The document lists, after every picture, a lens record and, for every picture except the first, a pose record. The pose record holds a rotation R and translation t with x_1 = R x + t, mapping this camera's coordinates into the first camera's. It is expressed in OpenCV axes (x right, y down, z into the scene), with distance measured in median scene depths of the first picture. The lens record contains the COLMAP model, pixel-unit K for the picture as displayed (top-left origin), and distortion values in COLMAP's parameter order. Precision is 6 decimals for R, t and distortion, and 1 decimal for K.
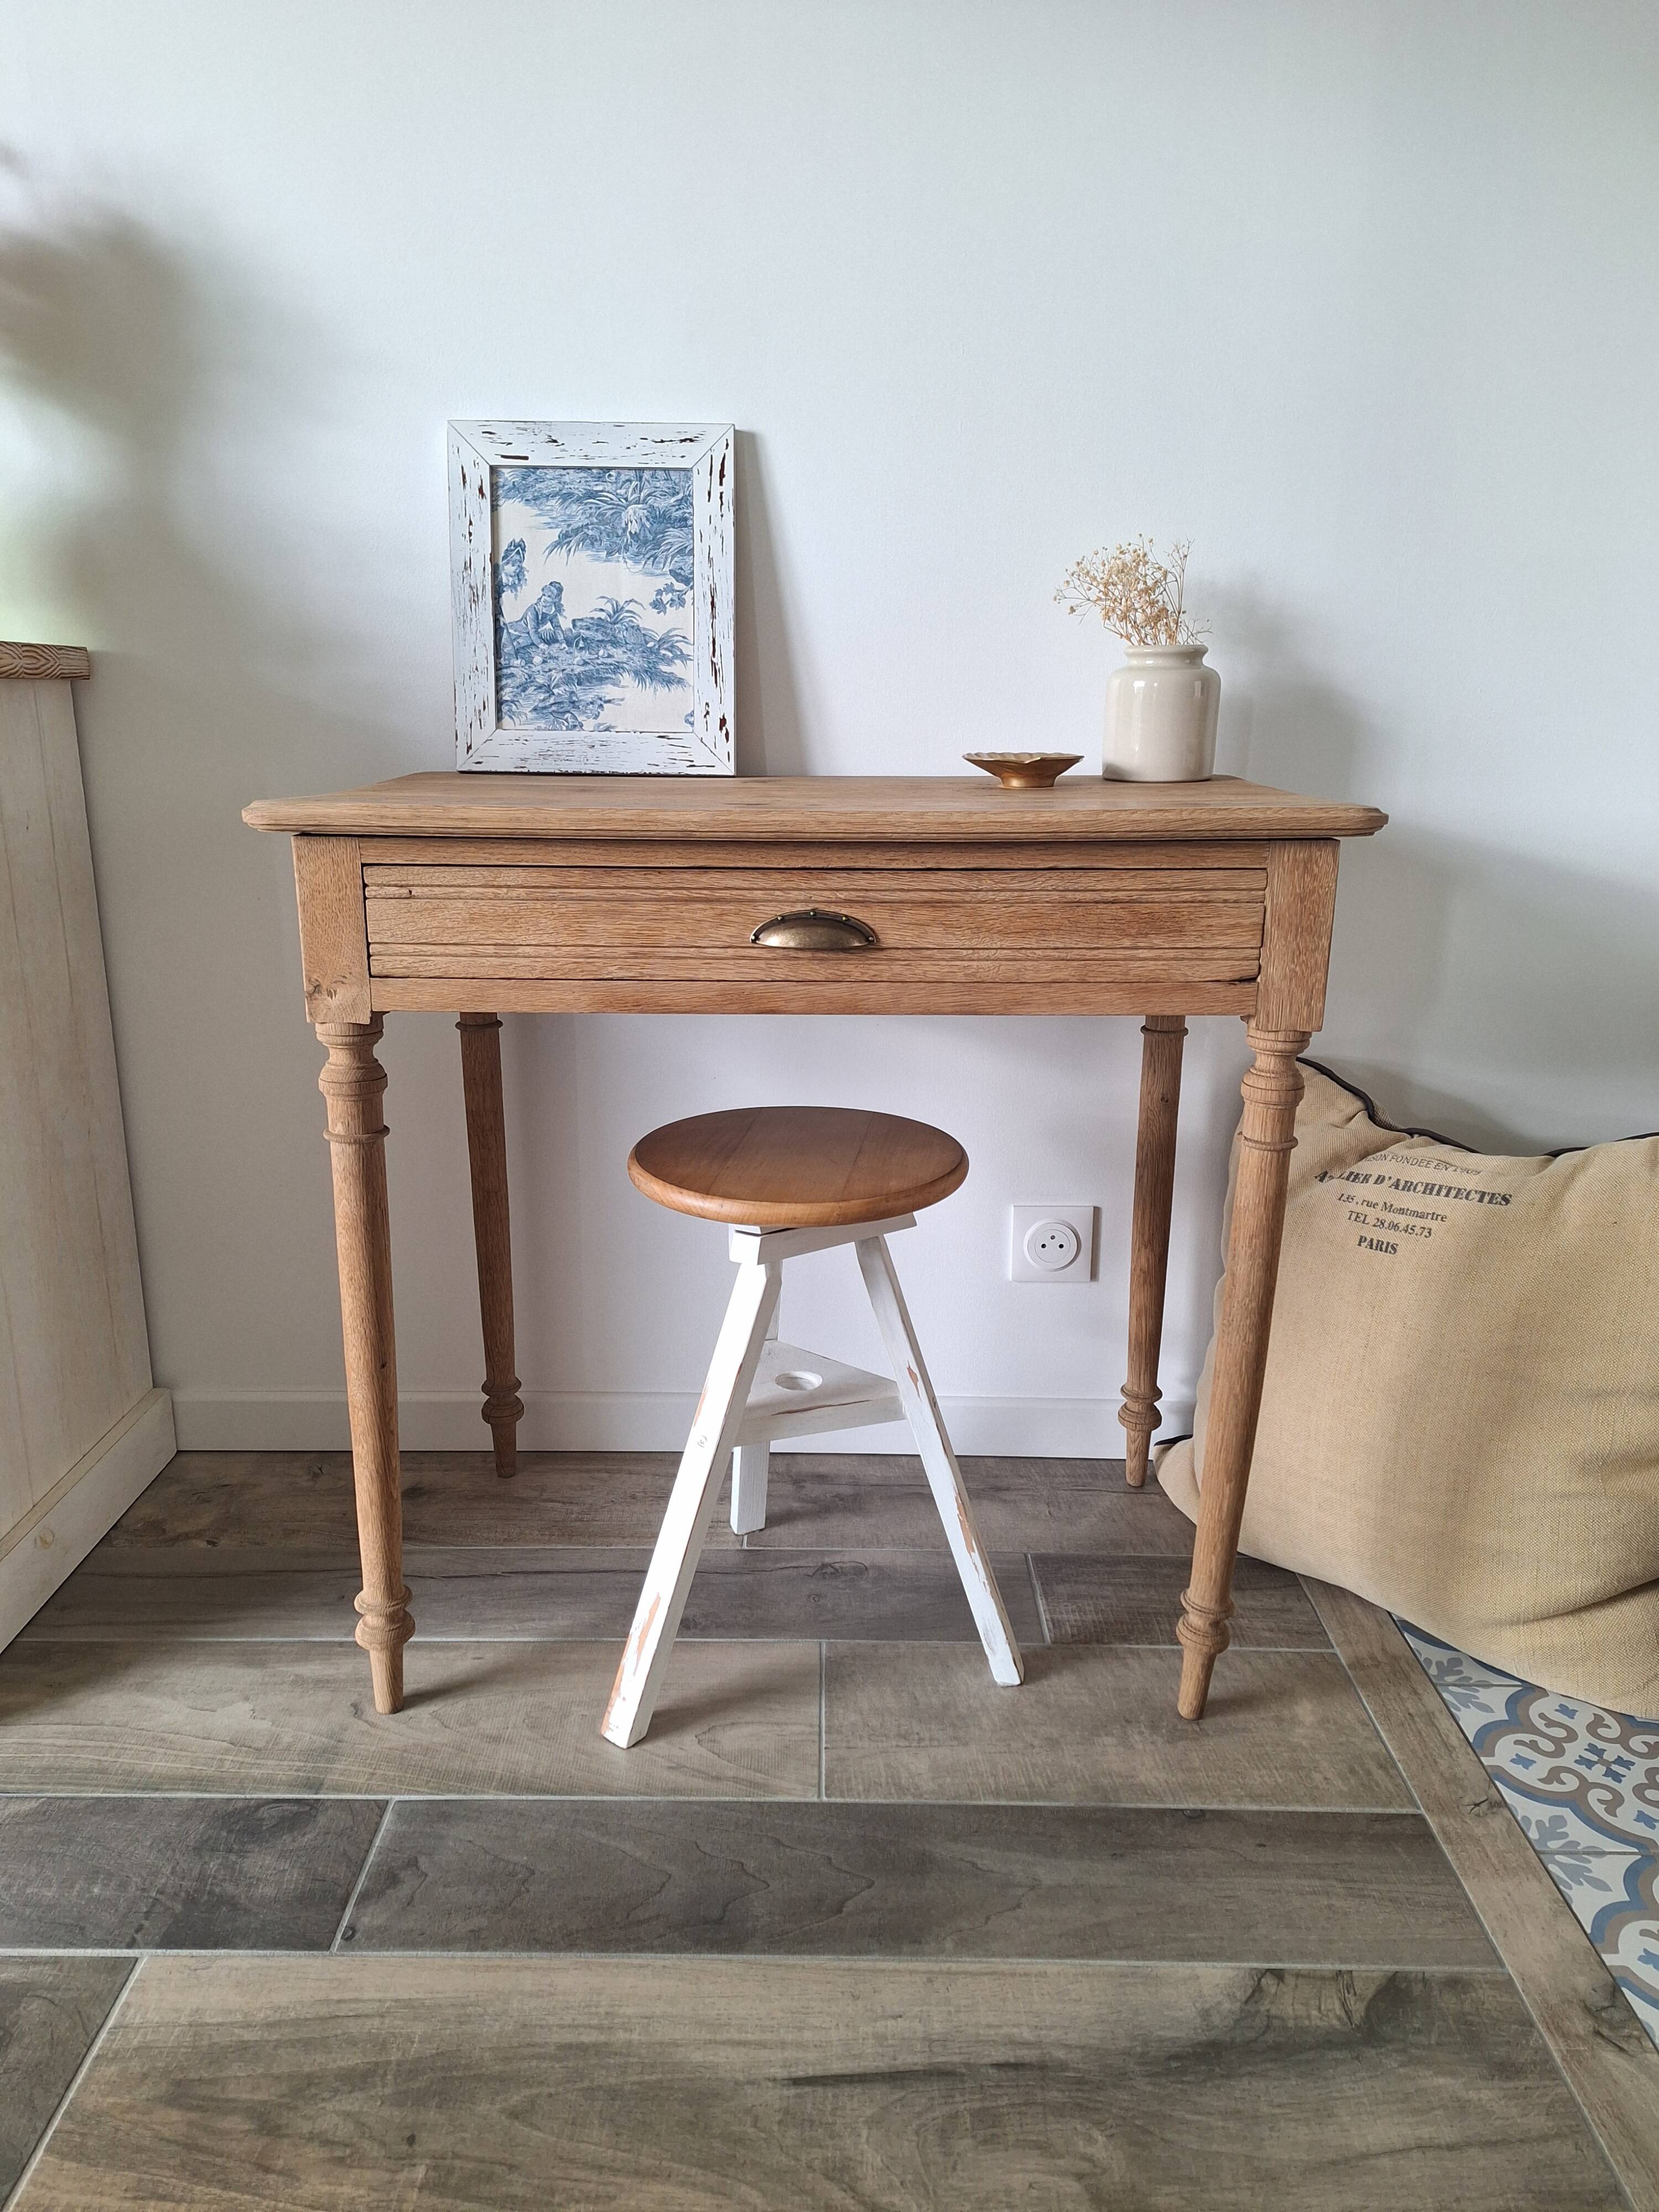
lens RADIAL K [[1561.6, 0, 826.9], [0, 1561.6, 1115.7], [0, 0, 1]] dist [0.043747, -0.053079]
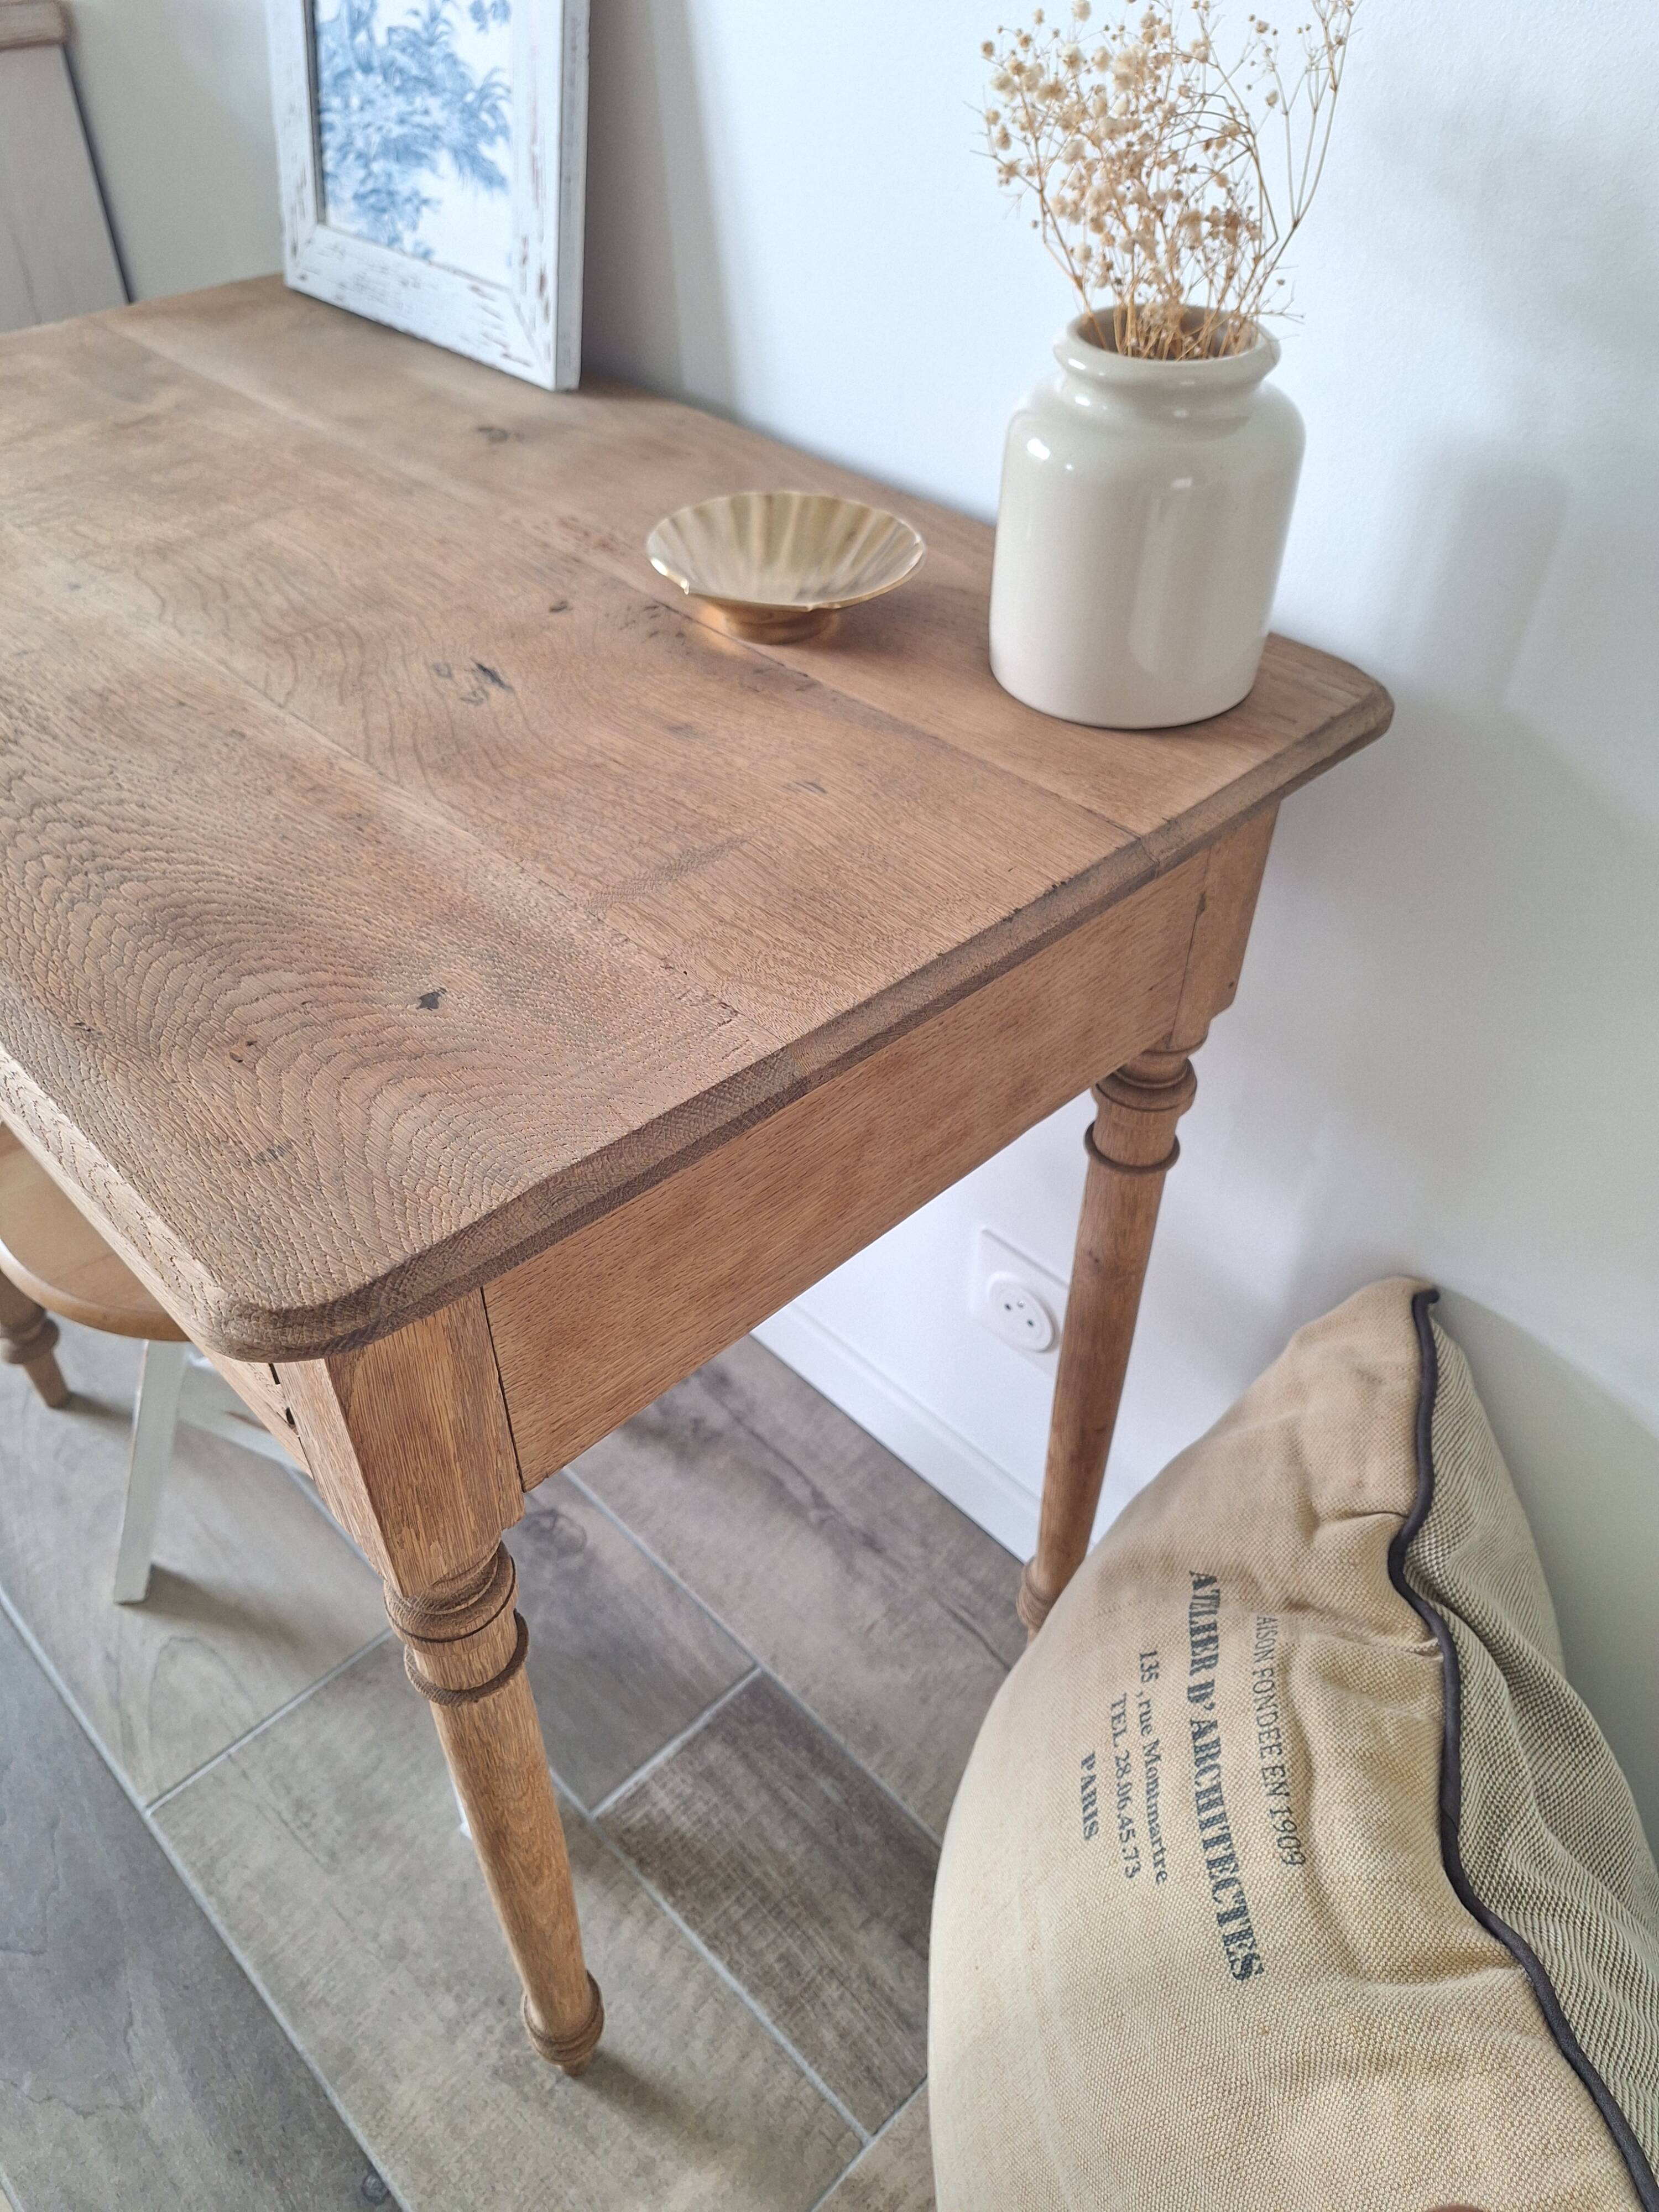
lens RADIAL K [[1585.8, 0, 828.9], [0, 1585.8, 1137.1], [0, 0, 1]] dist [0.005320, -0.015581]
pose [[0.701627, 0.484247, -0.522708, 0.515448], [-0.194810, 0.835996, 0.512991, -0.369064], [0.685396, -0.258100, 0.680894, 0.756265]]
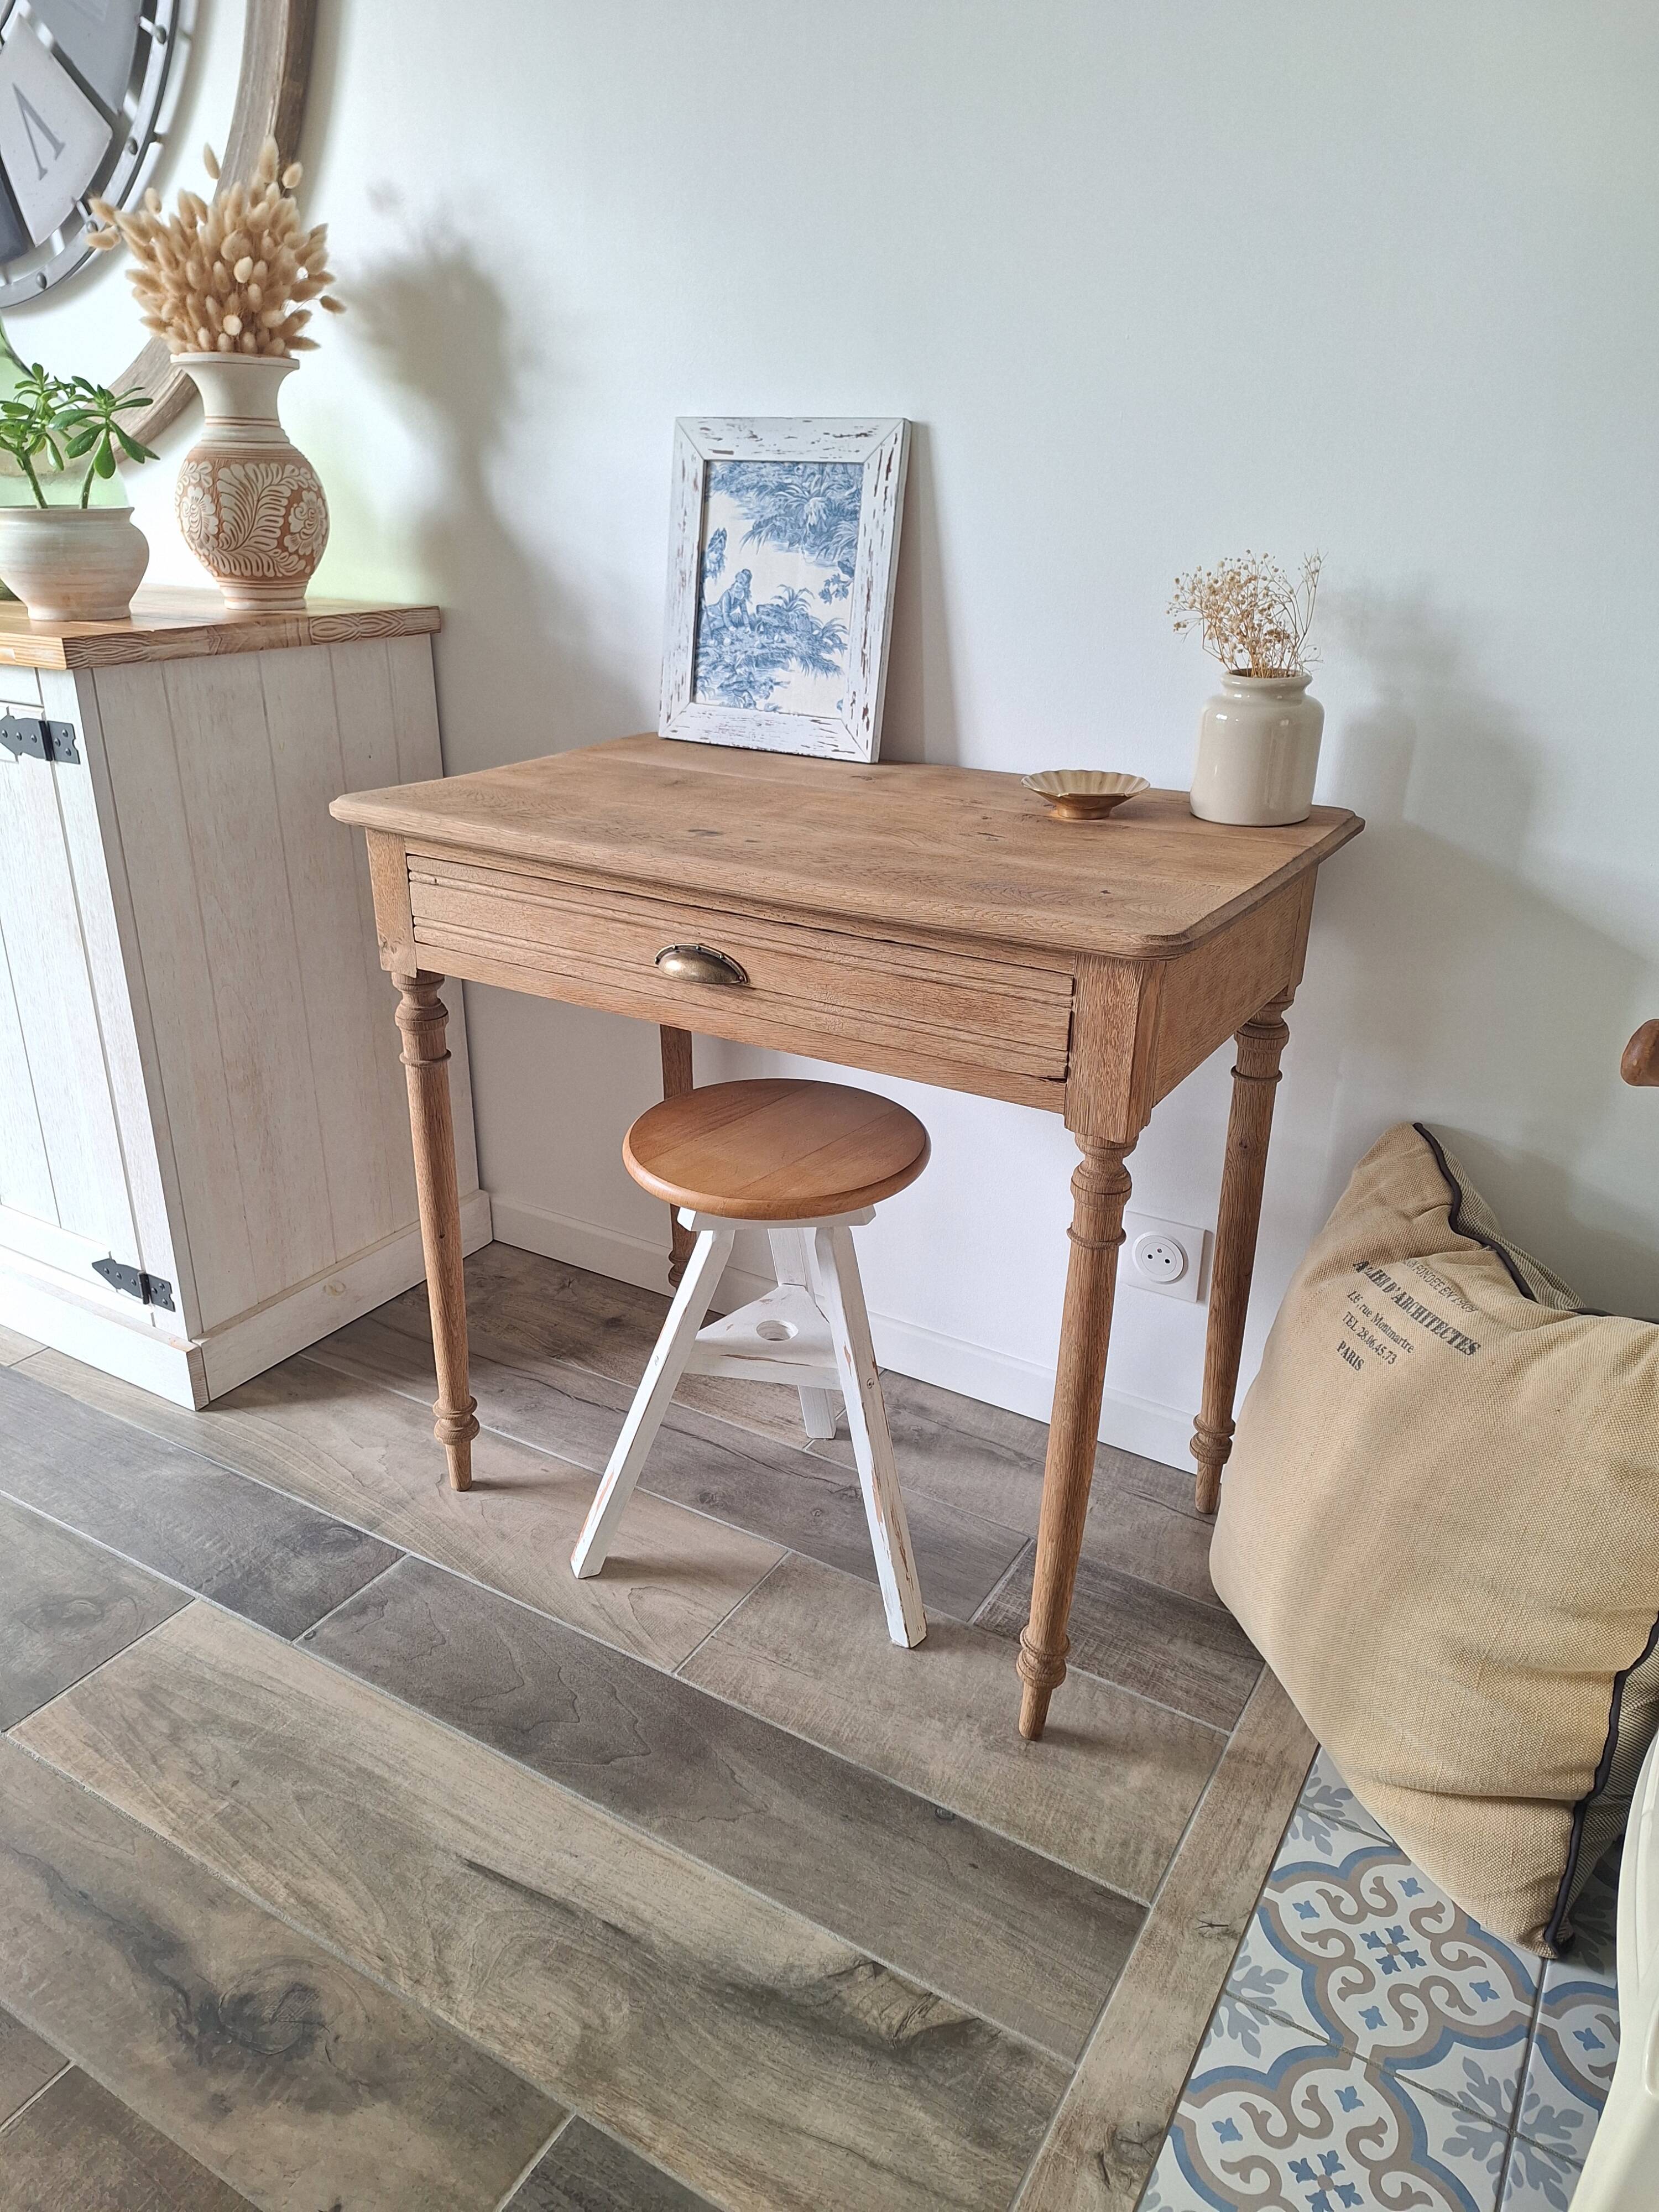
lens RADIAL K [[1561.6, 0, 823.4], [0, 1561.6, 1129.3], [0, 0, 1]] dist [0.043747, -0.053079]
pose [[0.857701, 0.207321, -0.470497, 0.562158], [-0.139691, 0.974641, 0.174815, -0.190871], [0.494809, -0.084215, 0.864912, 0.059999]]
